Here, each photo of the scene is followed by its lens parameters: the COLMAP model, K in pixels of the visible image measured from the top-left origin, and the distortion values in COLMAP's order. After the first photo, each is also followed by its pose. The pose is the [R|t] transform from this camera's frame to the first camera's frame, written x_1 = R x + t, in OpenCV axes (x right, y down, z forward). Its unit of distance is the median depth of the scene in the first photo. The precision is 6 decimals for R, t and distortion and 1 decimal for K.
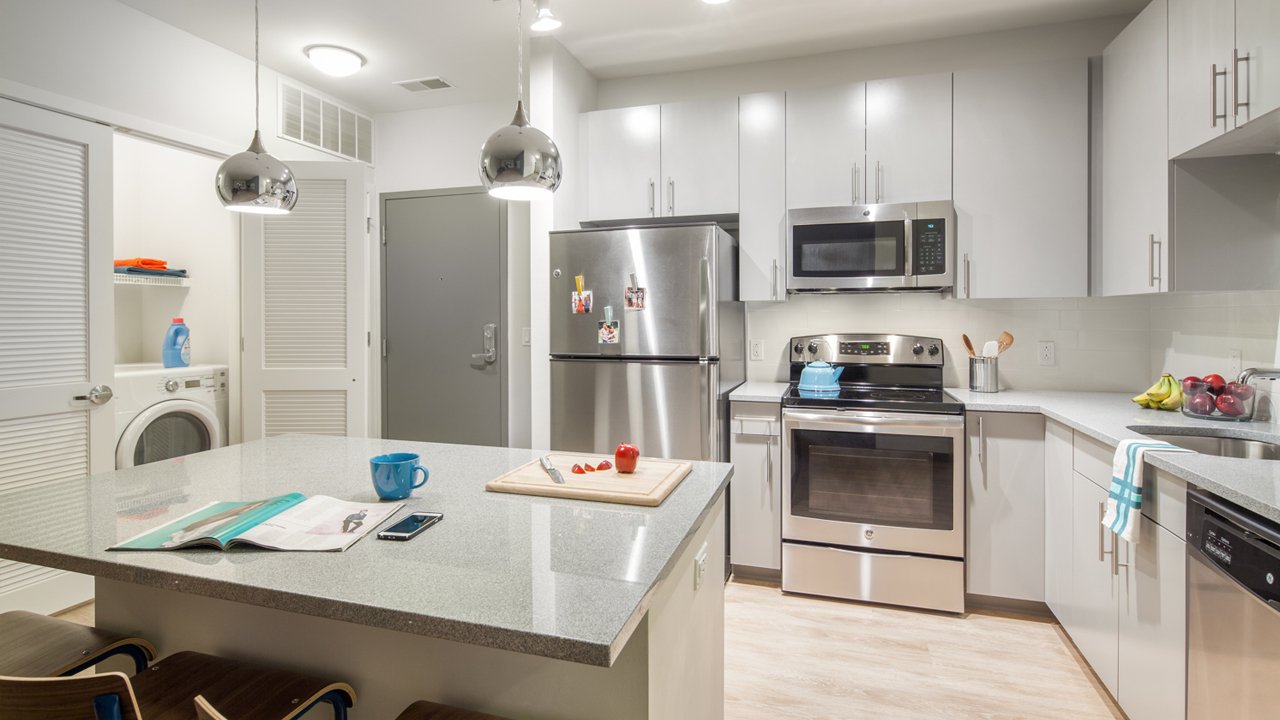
lens RADIAL K [[602.8, 0, 643.4], [0, 602.8, 328.2], [0, 0, 1]] dist [-0.001336, -0.000203]
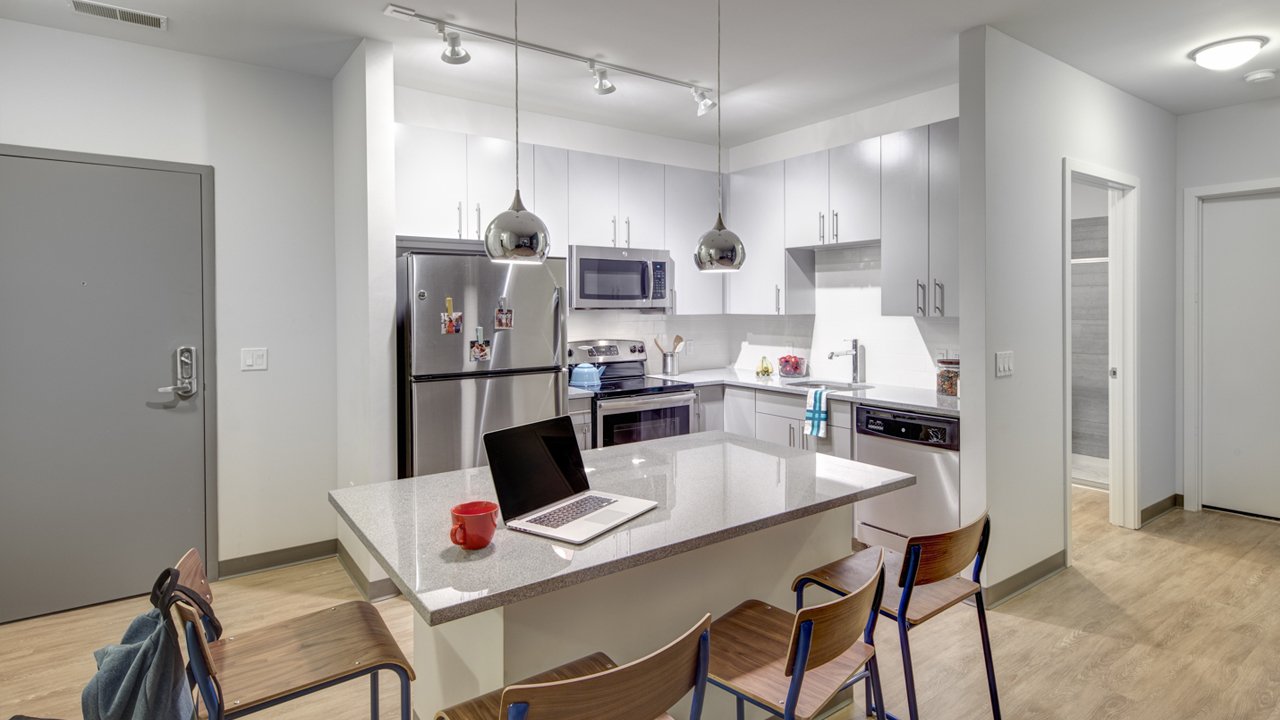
lens RADIAL K [[658.4, 0, 641.4], [0, 658.4, 308.0], [0, 0, 1]] dist [0.003532, 0.000286]
pose [[0.603992, -0.006441, 0.796965, -0.835790], [0.016121, 0.999861, -0.004136, -0.060765], [-0.796828, 0.015346, 0.604012, 0.058005]]
